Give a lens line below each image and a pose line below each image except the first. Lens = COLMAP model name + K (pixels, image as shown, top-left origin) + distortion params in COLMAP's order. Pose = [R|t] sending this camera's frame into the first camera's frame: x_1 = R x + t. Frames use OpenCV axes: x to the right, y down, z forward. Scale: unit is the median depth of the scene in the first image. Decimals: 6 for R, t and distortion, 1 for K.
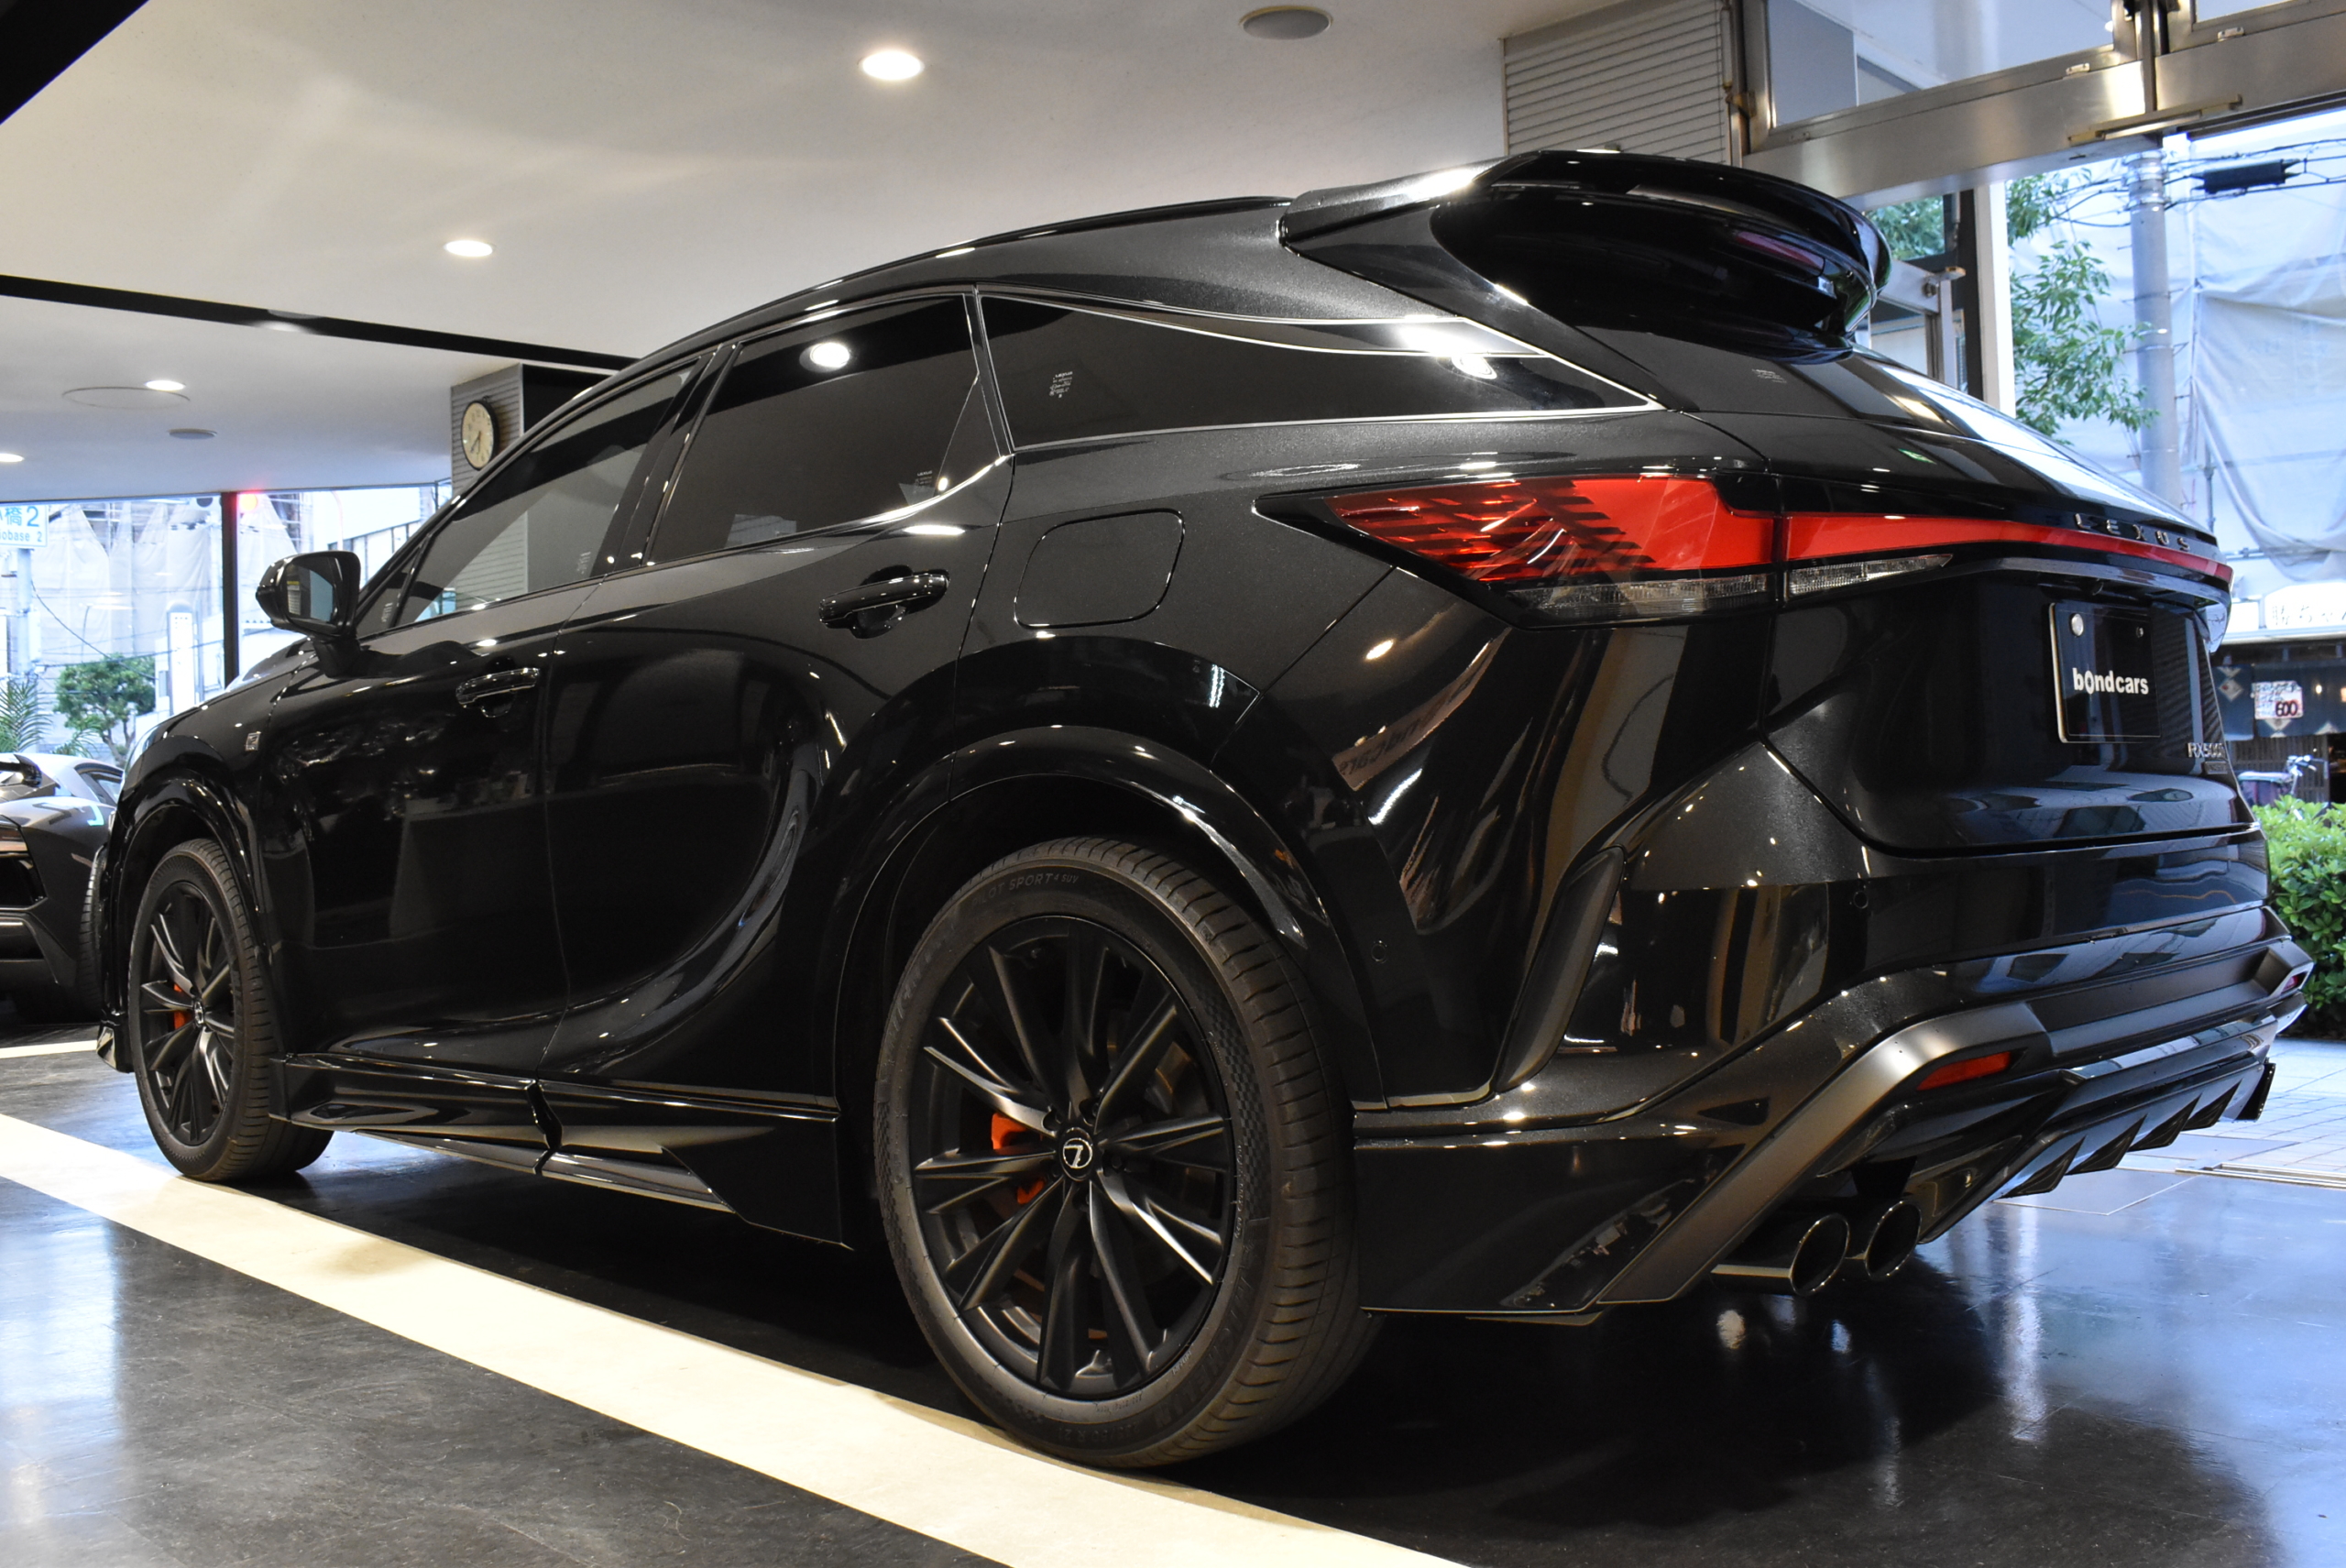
lens RADIAL K [[2127.3, 0, 1173.0], [0, 2127.3, 784.0], [0, 0, 1]] dist [-0.065851, -0.000535]
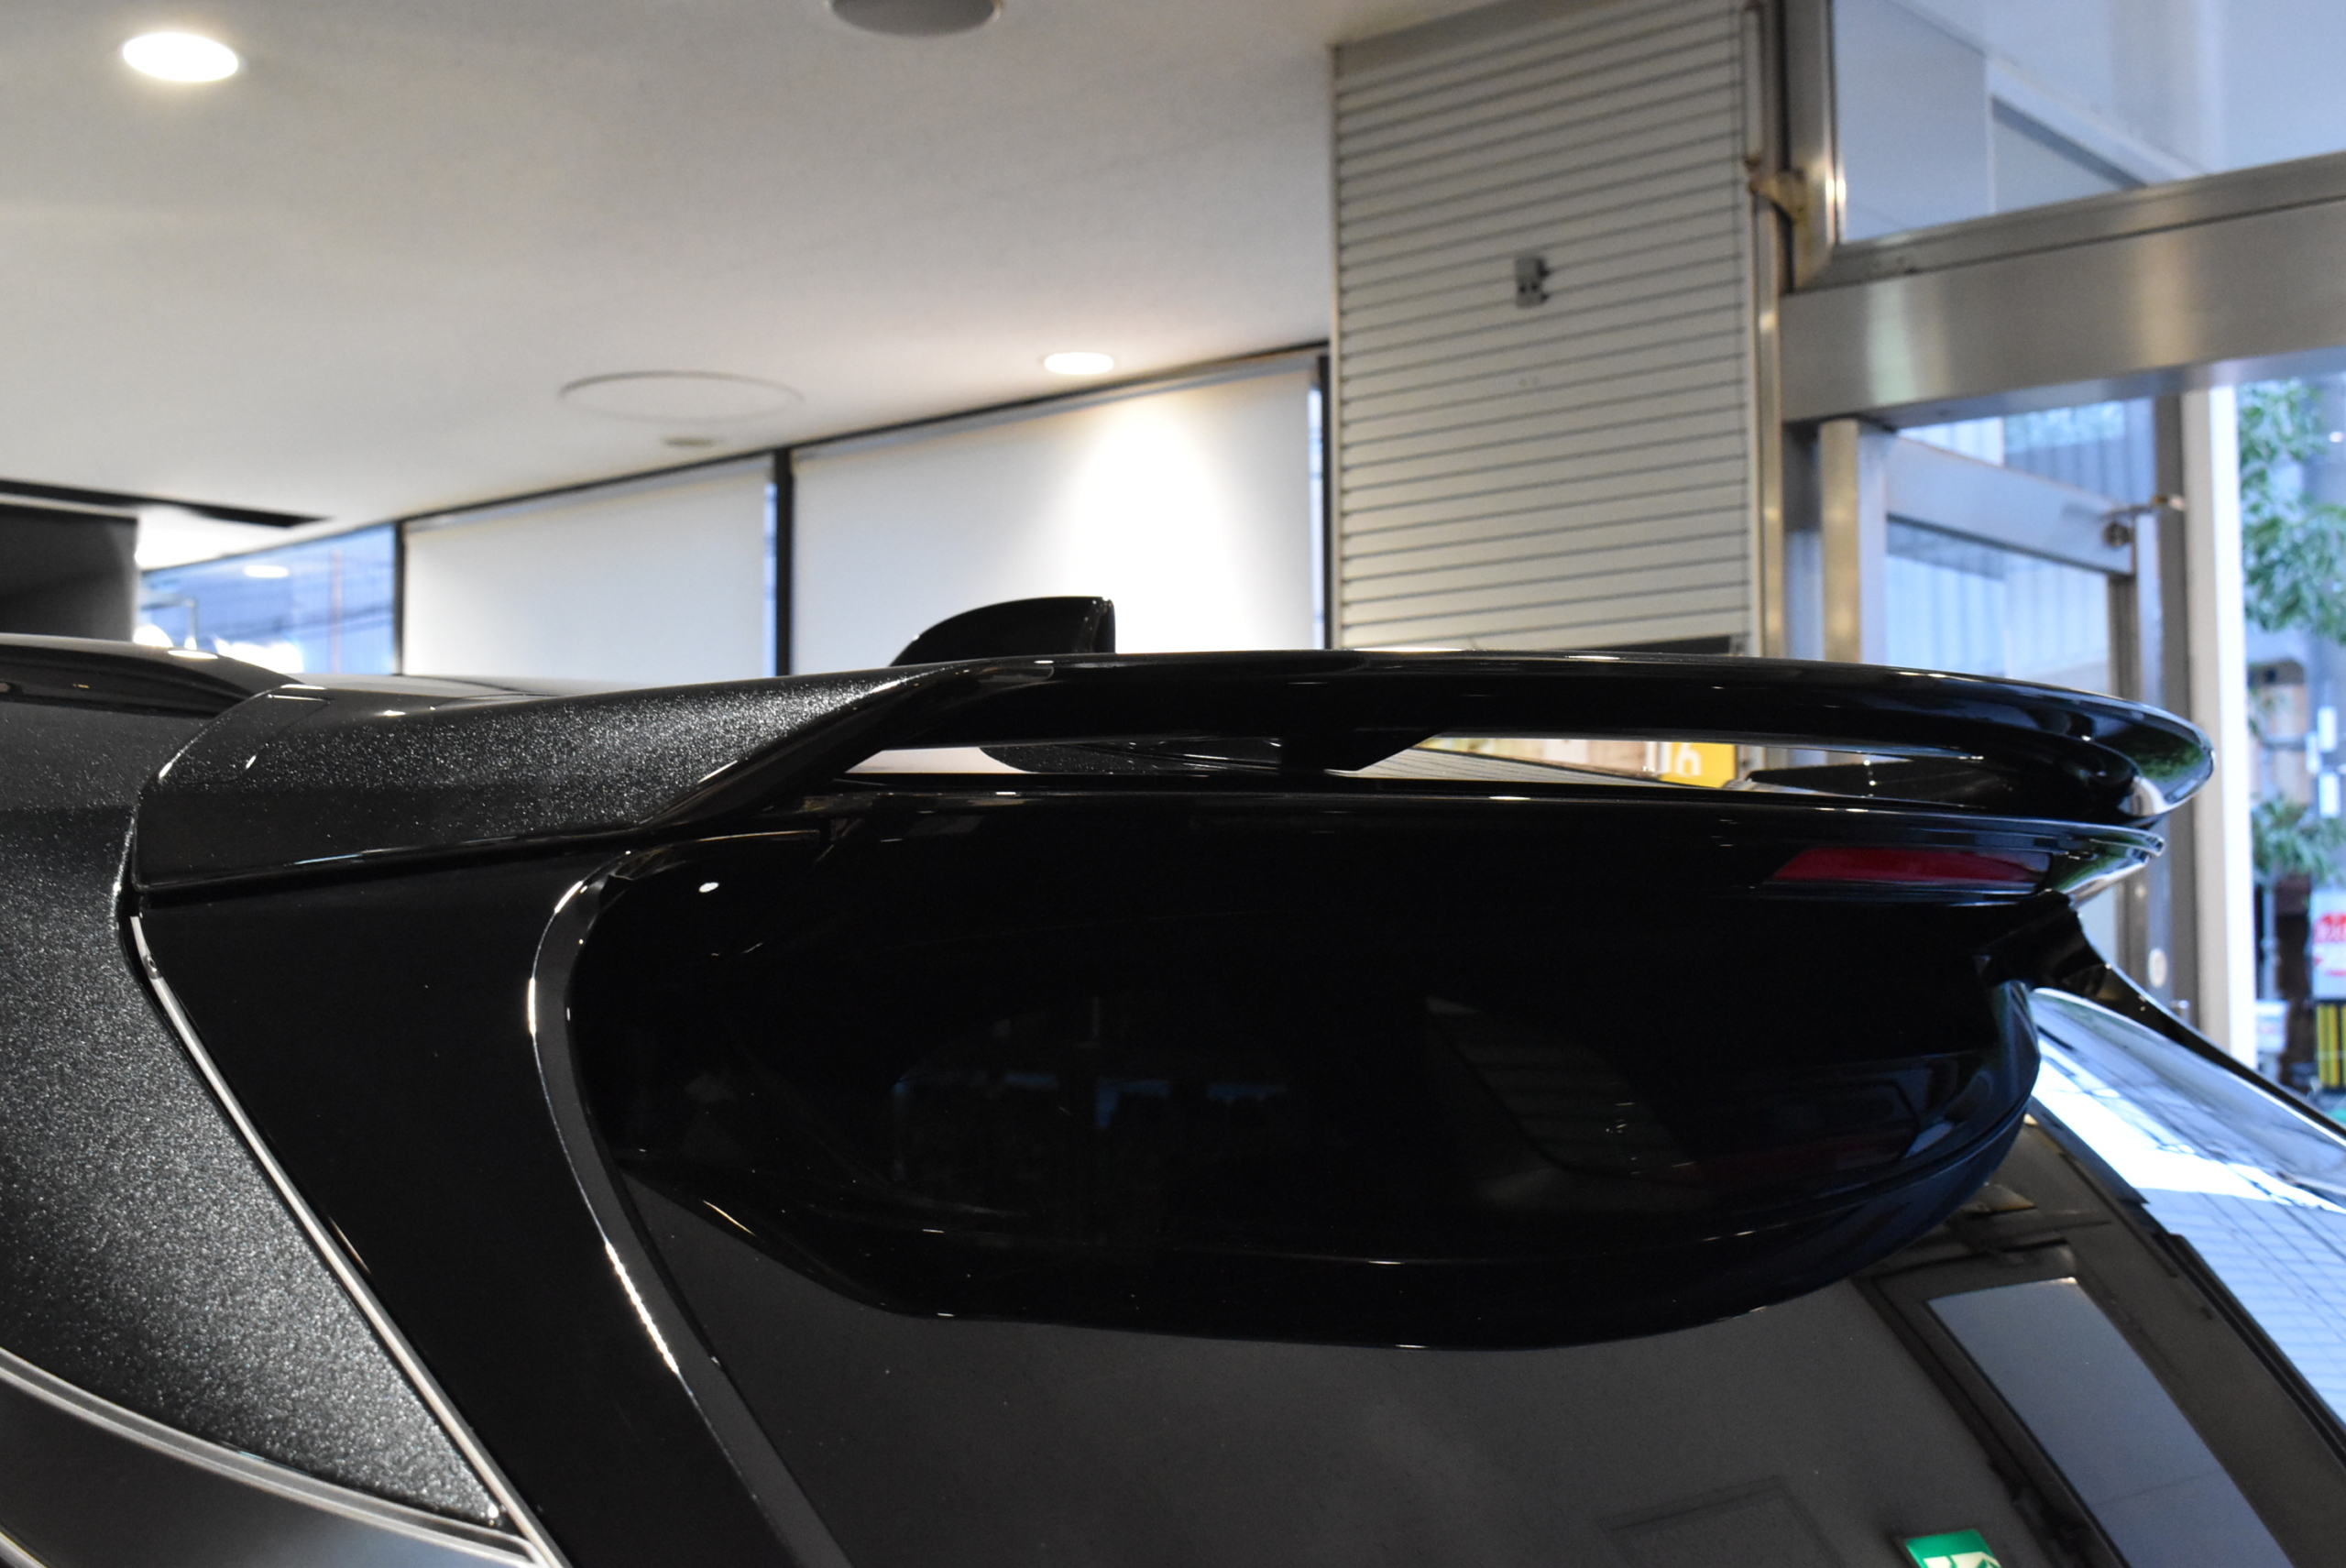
lens RADIAL K [[2646.6, 0, 1173.0], [0, 2646.6, 784.0], [0, 0, 1]] dist [-0.026412, -0.010683]
pose [[0.998576, 0.026854, 0.046098, 0.099337], [-0.024384, 0.998279, -0.053342, -0.144033], [-0.047451, 0.052142, 0.997512, 0.380479]]
